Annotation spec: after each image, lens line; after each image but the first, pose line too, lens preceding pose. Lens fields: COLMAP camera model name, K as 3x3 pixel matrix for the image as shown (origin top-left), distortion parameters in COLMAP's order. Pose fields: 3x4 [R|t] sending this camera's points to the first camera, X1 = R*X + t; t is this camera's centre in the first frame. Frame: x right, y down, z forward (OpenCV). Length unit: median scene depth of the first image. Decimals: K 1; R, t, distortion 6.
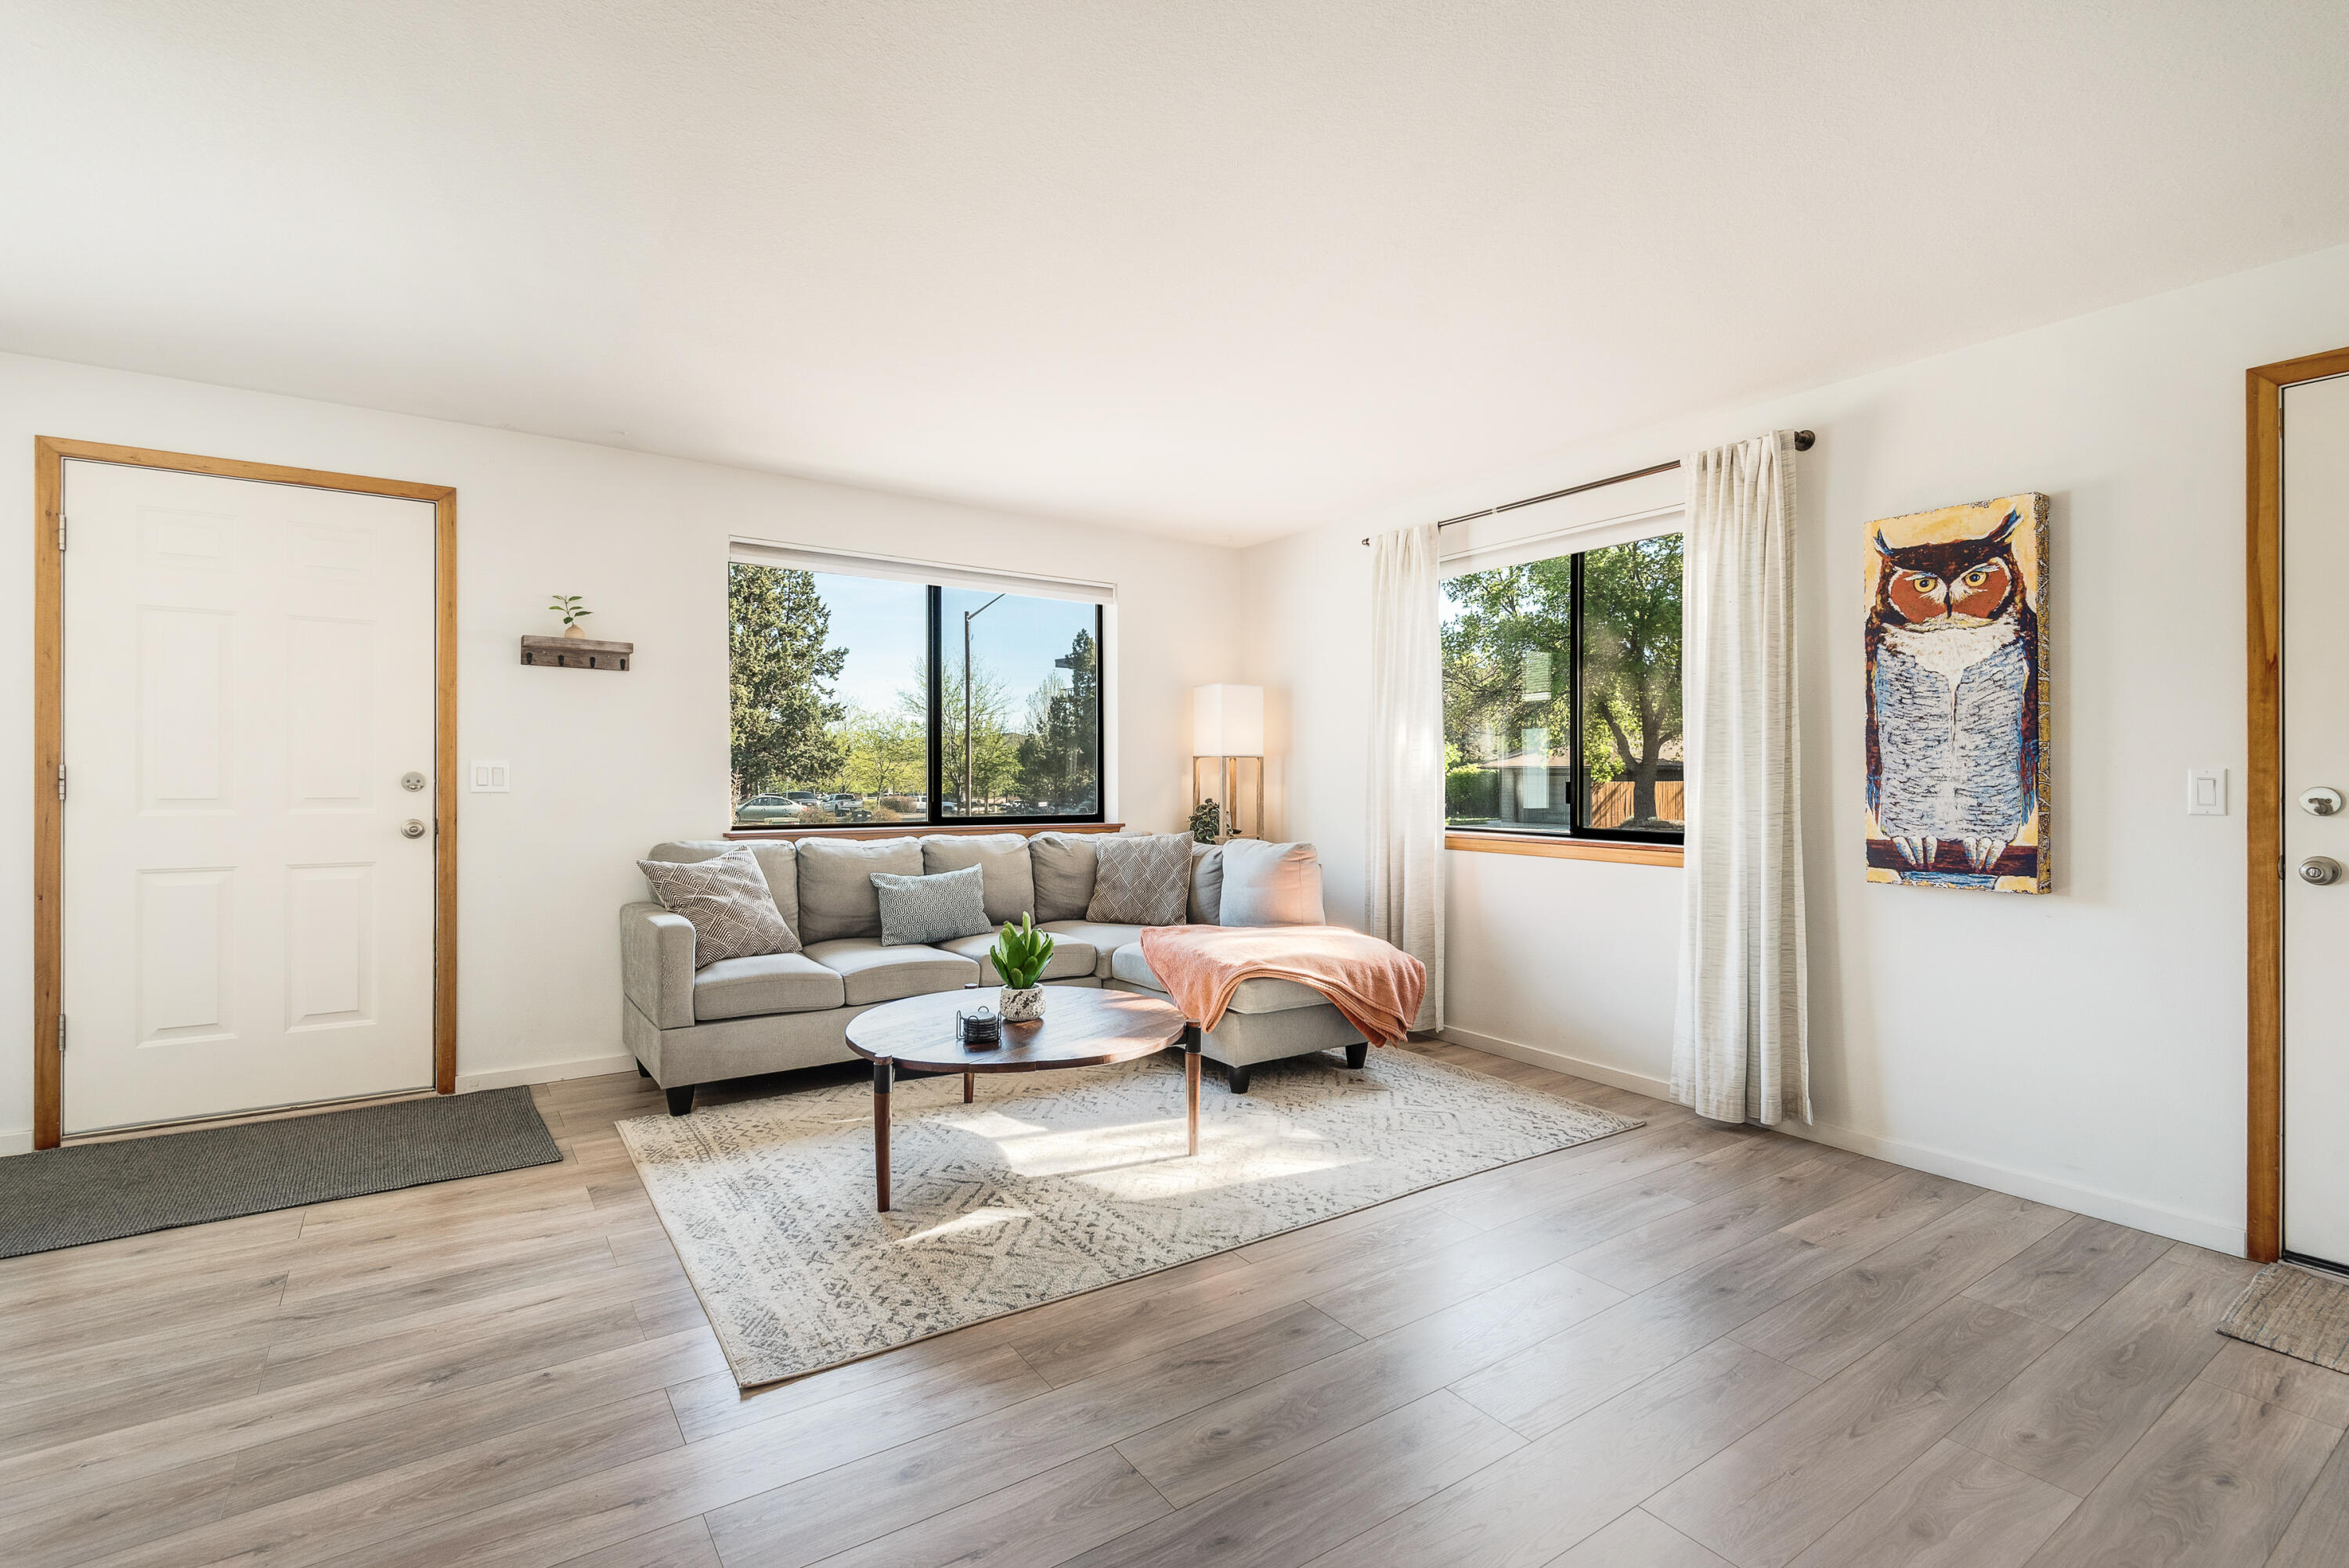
lens RADIAL K [[1086.2, 0, 1188.6], [0, 1086.2, 764.5], [0, 0, 1]] dist [0.005085, -0.004142]
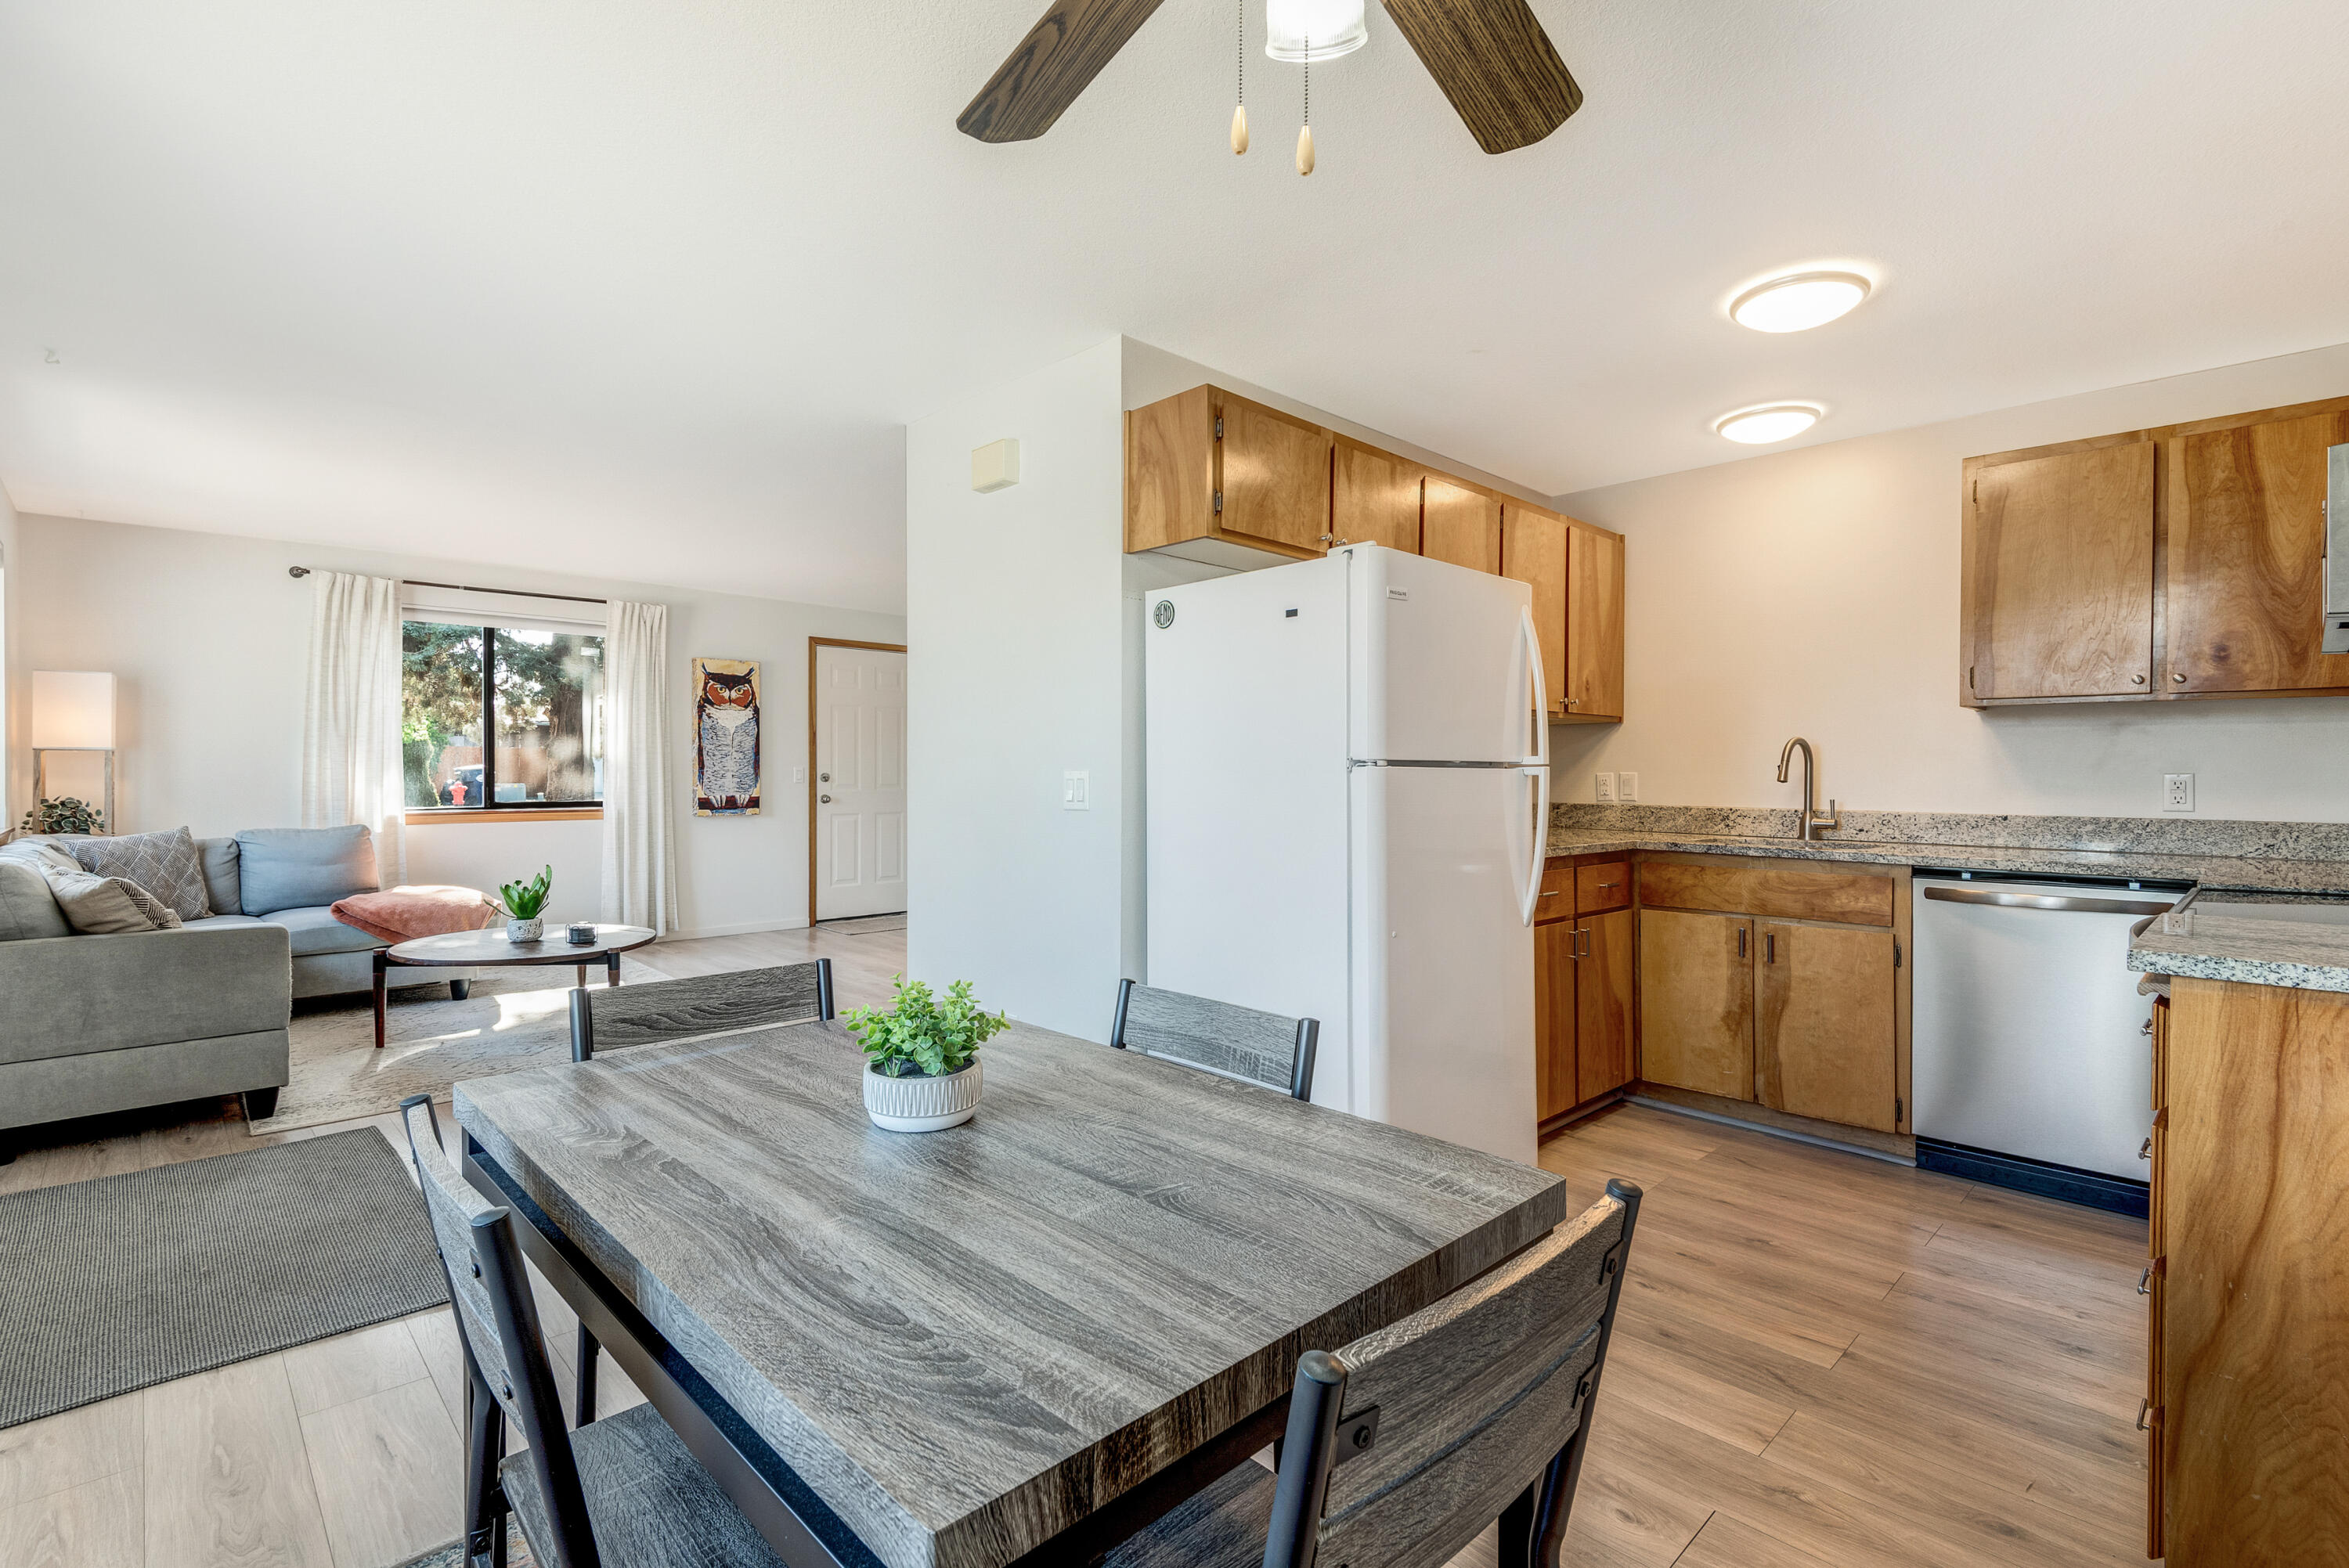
lens RADIAL K [[1086.2, 0, 1174.9], [0, 1086.2, 764.5], [0, 0, 1]] dist [0.005085, -0.004142]
pose [[-0.161183, -0.001865, 0.986923, -1.862996], [-0.013602, 0.999907, -0.000332, -0.014011], [-0.986831, -0.013477, -0.161194, 0.402680]]
